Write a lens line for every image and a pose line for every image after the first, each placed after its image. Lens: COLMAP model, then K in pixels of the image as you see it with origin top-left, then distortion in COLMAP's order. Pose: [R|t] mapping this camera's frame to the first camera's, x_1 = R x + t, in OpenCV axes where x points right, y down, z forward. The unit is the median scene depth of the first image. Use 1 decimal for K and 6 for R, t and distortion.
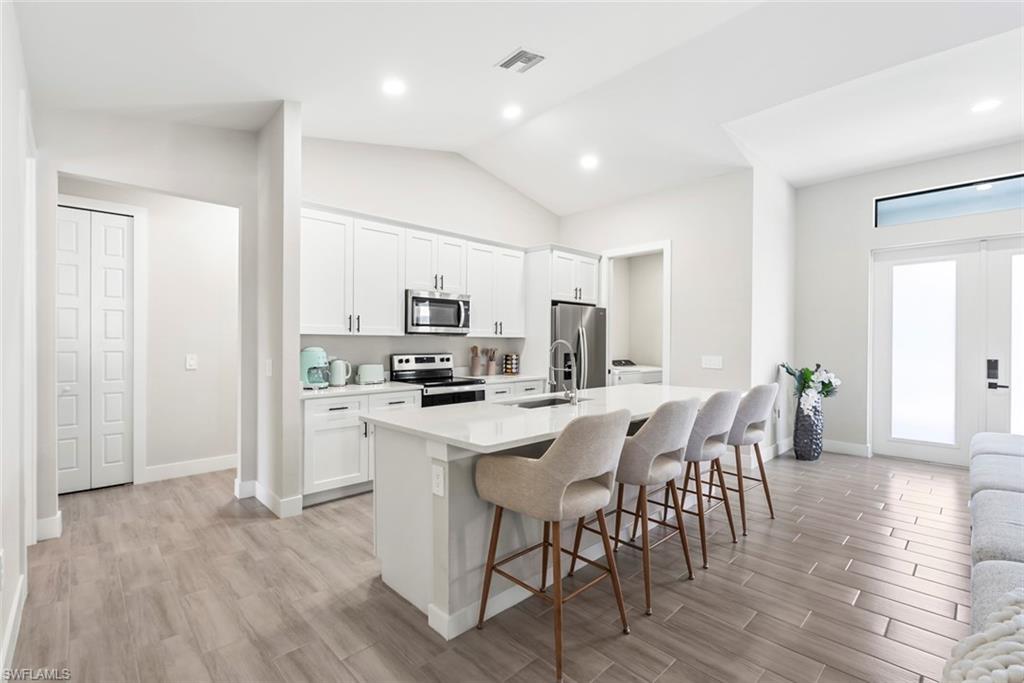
lens RADIAL K [[456.2, 0, 512.0], [0, 456.2, 341.5], [0, 0, 1]] dist [-0.004550, -0.000078]
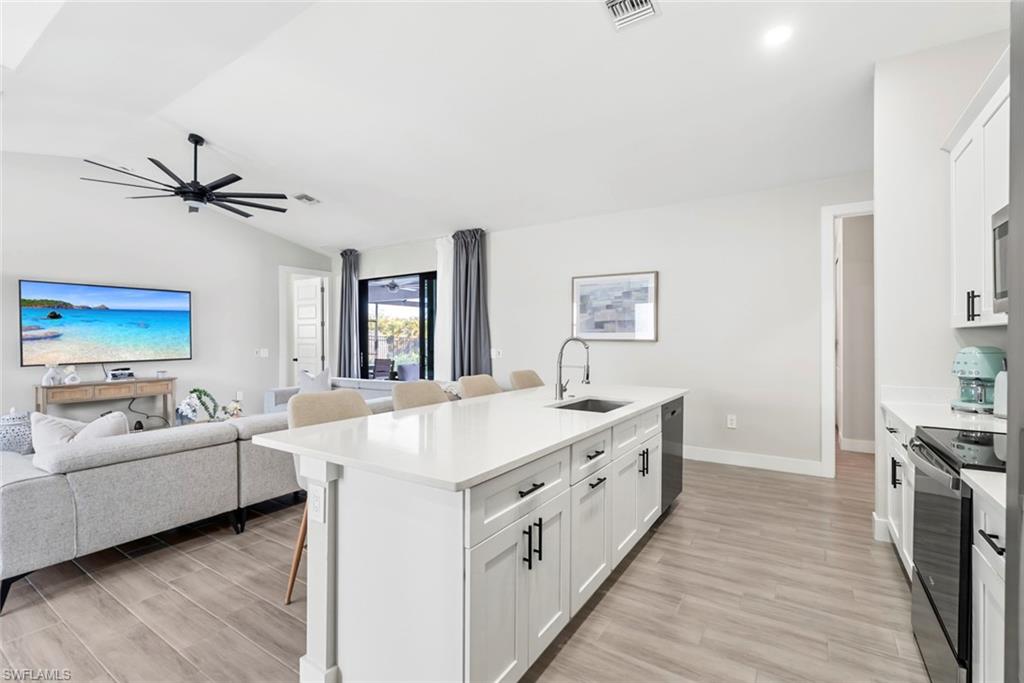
lens RADIAL K [[456.2, 0, 512.0], [0, 456.2, 341.5], [0, 0, 1]] dist [-0.004550, -0.000078]
pose [[-0.974081, -0.004679, -0.226151, 0.288260], [-0.005273, 0.999984, 0.002027, 0.005920], [0.226138, 0.003167, -0.974090, 1.213062]]
